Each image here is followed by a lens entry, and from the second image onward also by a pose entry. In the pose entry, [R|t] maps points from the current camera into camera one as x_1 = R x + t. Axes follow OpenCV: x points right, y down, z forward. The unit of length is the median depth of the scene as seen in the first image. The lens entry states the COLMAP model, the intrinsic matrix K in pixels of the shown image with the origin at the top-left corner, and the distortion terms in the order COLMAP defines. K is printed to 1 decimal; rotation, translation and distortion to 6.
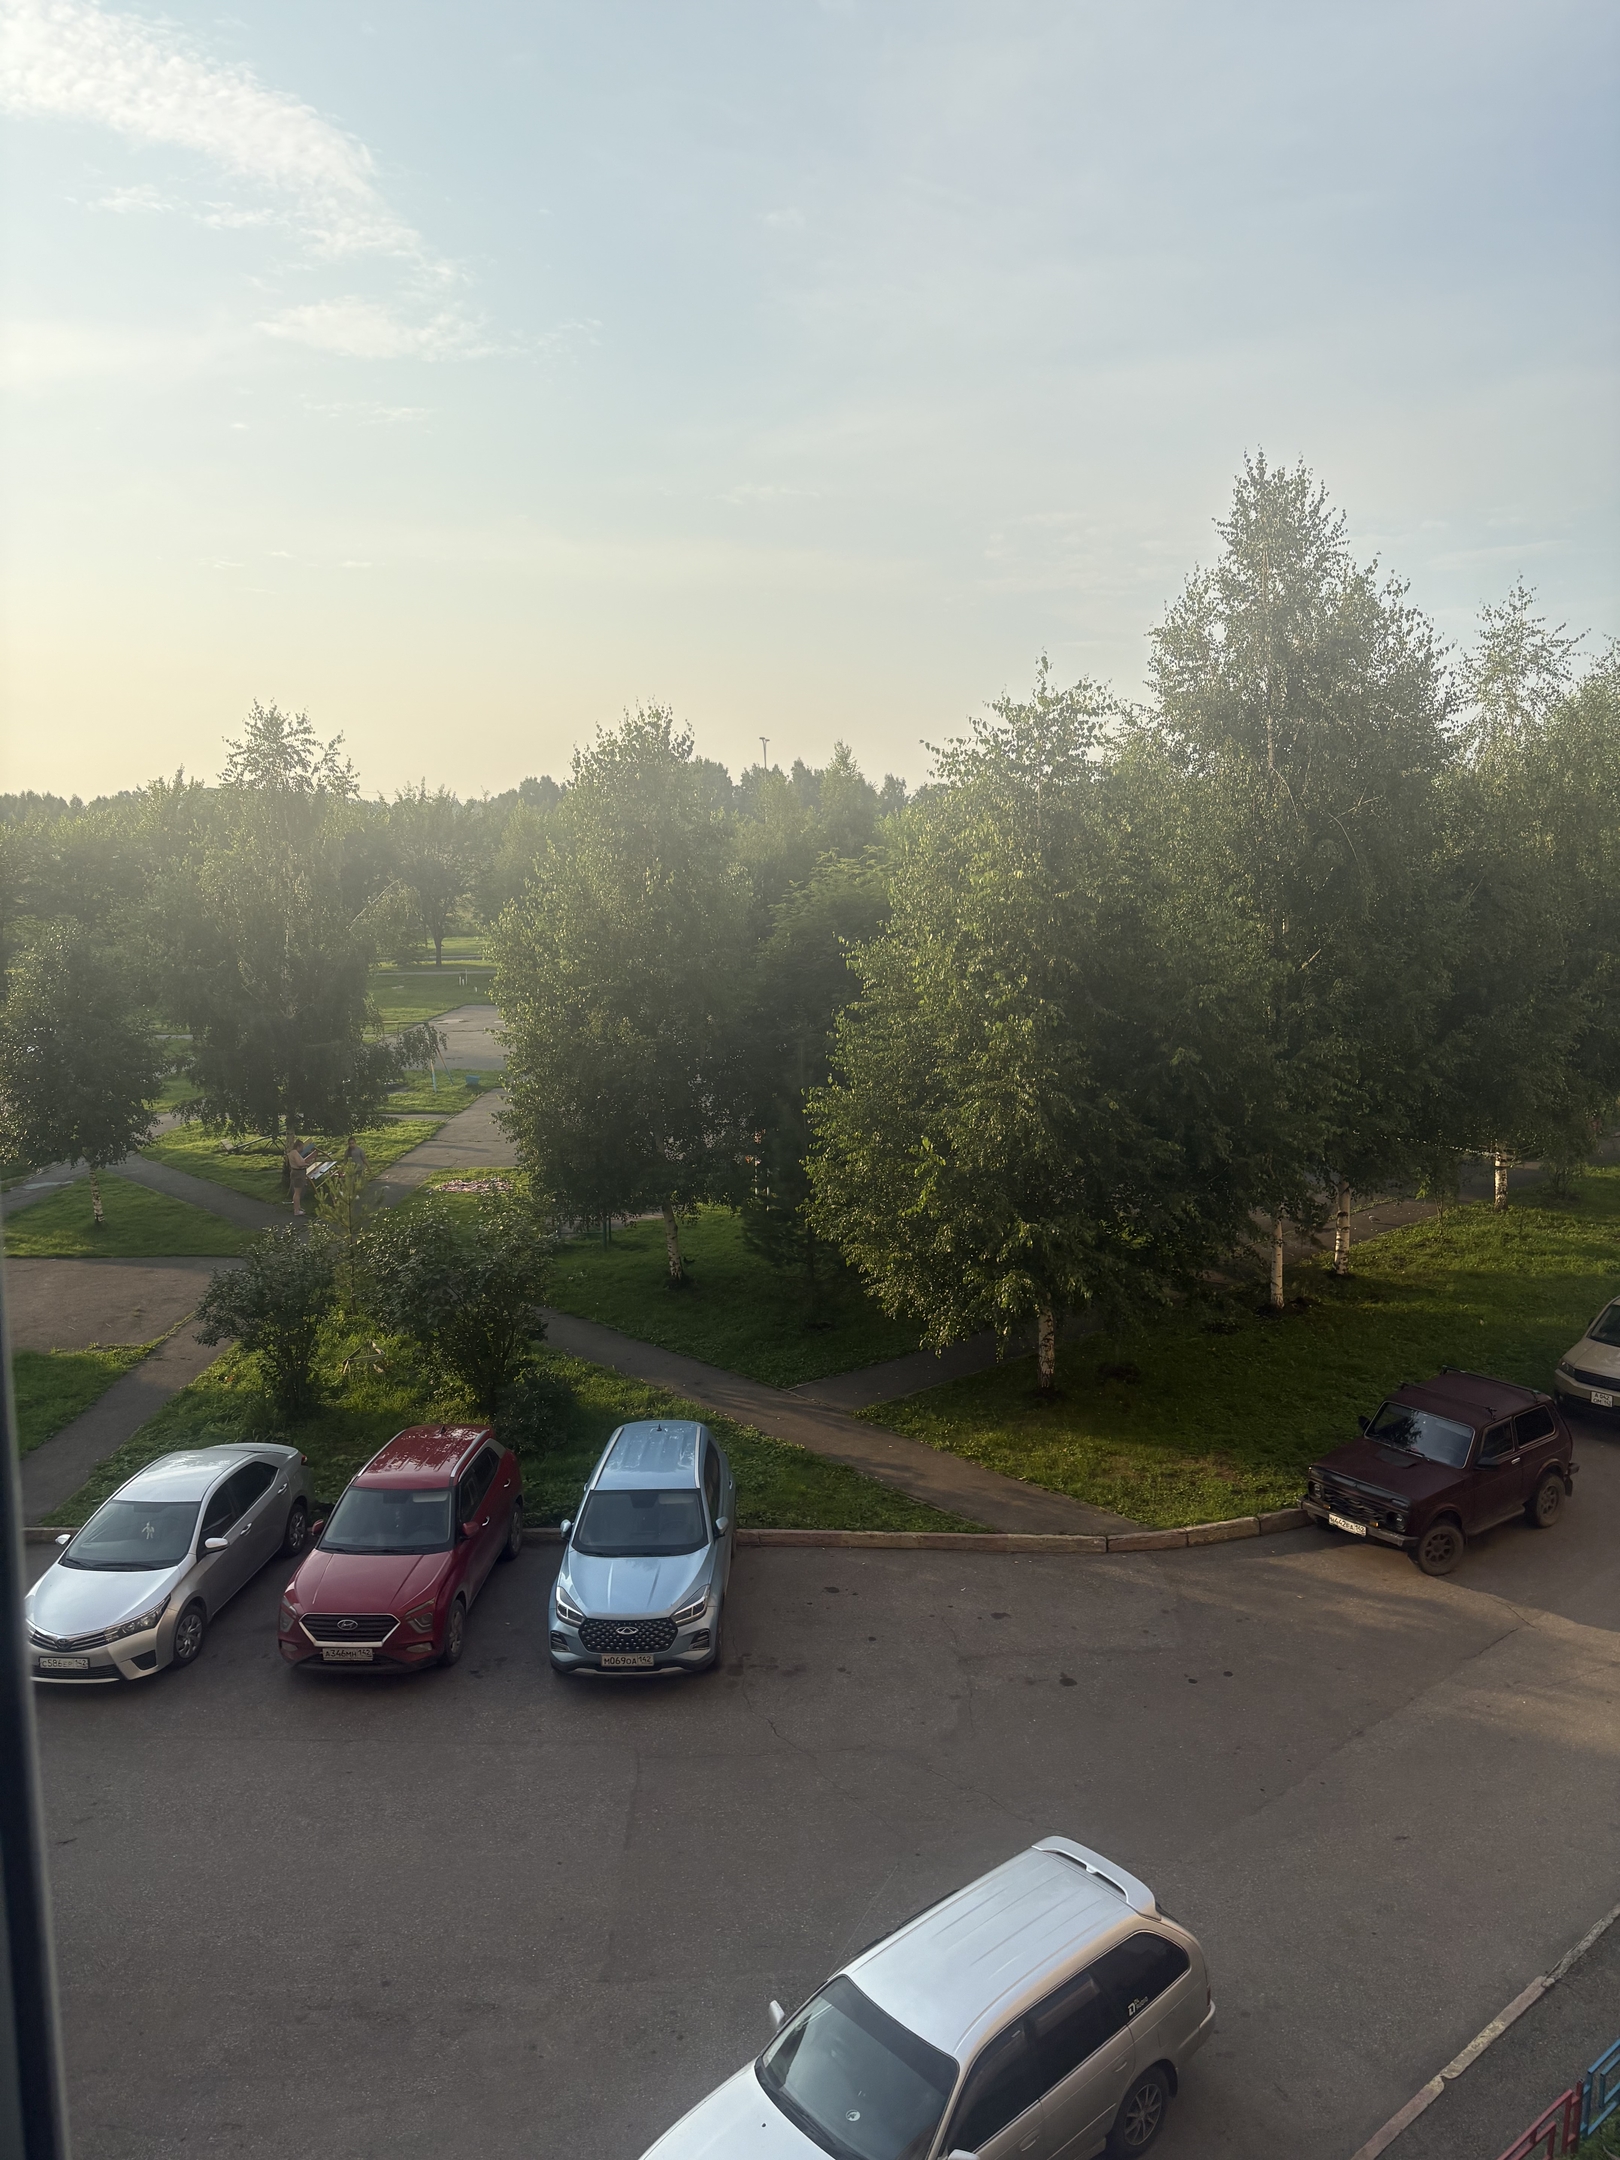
lens RADIAL K [[1616.8, 0, 815.8], [0, 1616.8, 1052.0], [0, 0, 1]] dist [0.016996, 0.001676]
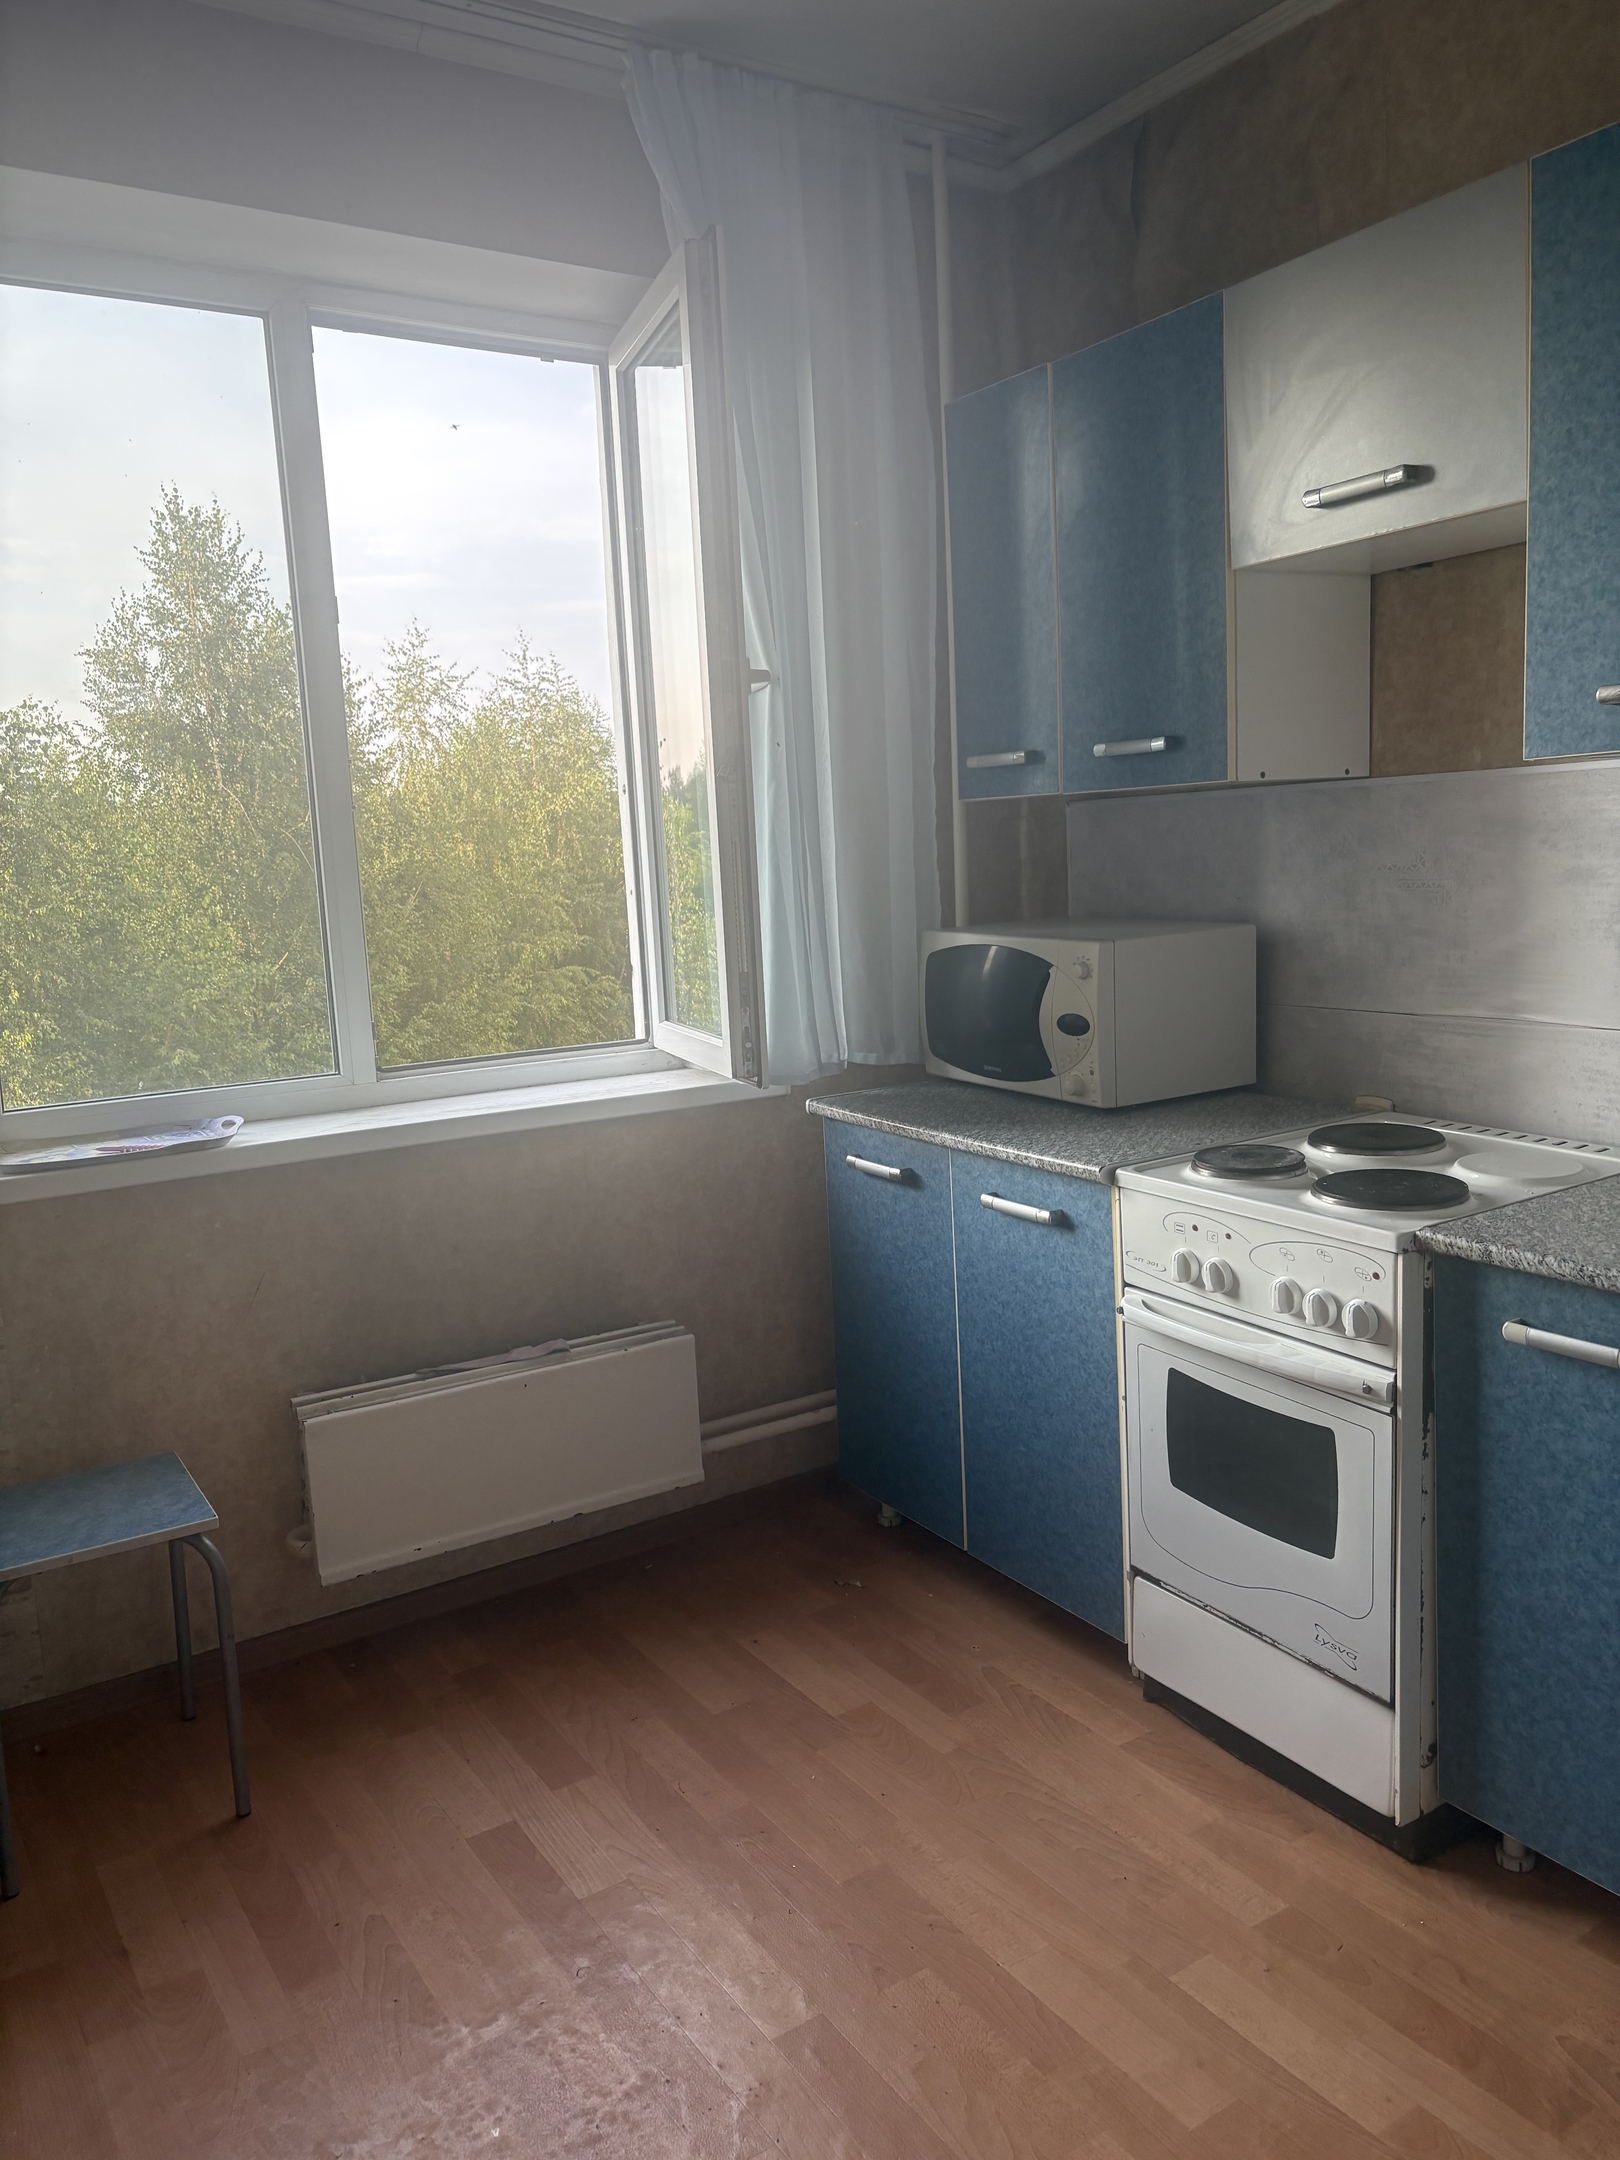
lens RADIAL K [[1630.0, 0, 815.0], [0, 1630.0, 1080.5], [0, 0, 1]] dist [0.046010, -0.063310]
pose [[0.802600, -0.110391, 0.586215, -0.058646], [0.108089, 0.993373, 0.039077, 0.016653], [-0.586644, 0.032000, 0.809213, -0.095600]]
